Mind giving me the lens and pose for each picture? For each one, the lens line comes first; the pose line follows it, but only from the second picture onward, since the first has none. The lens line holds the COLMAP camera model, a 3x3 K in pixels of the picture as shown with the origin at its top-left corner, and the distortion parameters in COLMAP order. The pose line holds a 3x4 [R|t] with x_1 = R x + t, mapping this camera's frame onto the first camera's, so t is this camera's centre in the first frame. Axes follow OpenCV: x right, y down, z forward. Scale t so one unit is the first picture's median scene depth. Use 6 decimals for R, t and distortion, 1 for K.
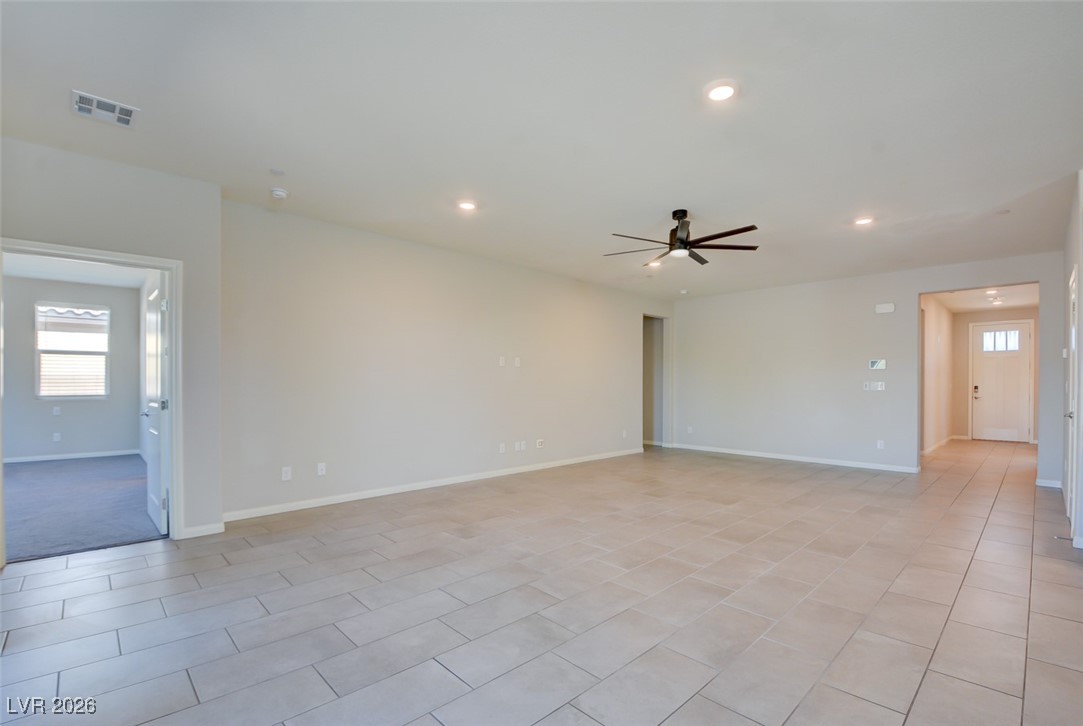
lens RADIAL K [[488.0, 0, 546.4], [0, 488.0, 384.7], [0, 0, 1]] dist [-0.002177, -0.000592]
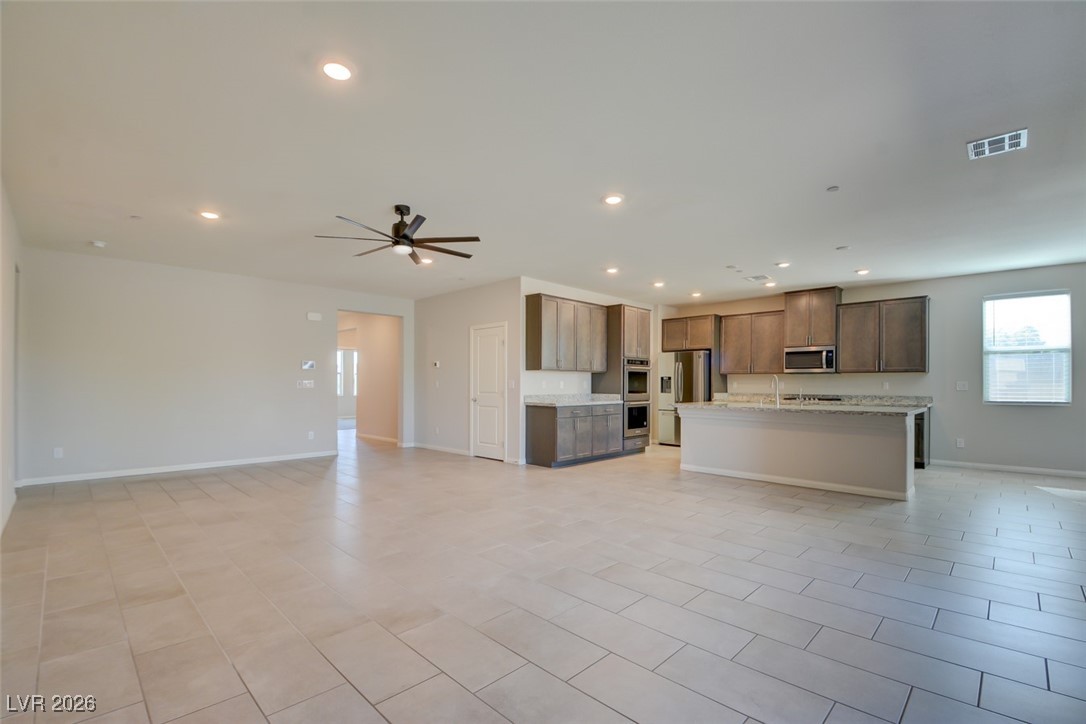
lens RADIAL K [[478.9, 0, 547.2], [0, 478.9, 382.4], [0, 0, 1]] dist [-0.001658, -0.000316]
pose [[-0.023259, -0.001712, 0.999728, -0.409843], [0.000688, 0.999998, 0.001728, -0.002310], [-0.999729, 0.000728, -0.023258, 0.430076]]
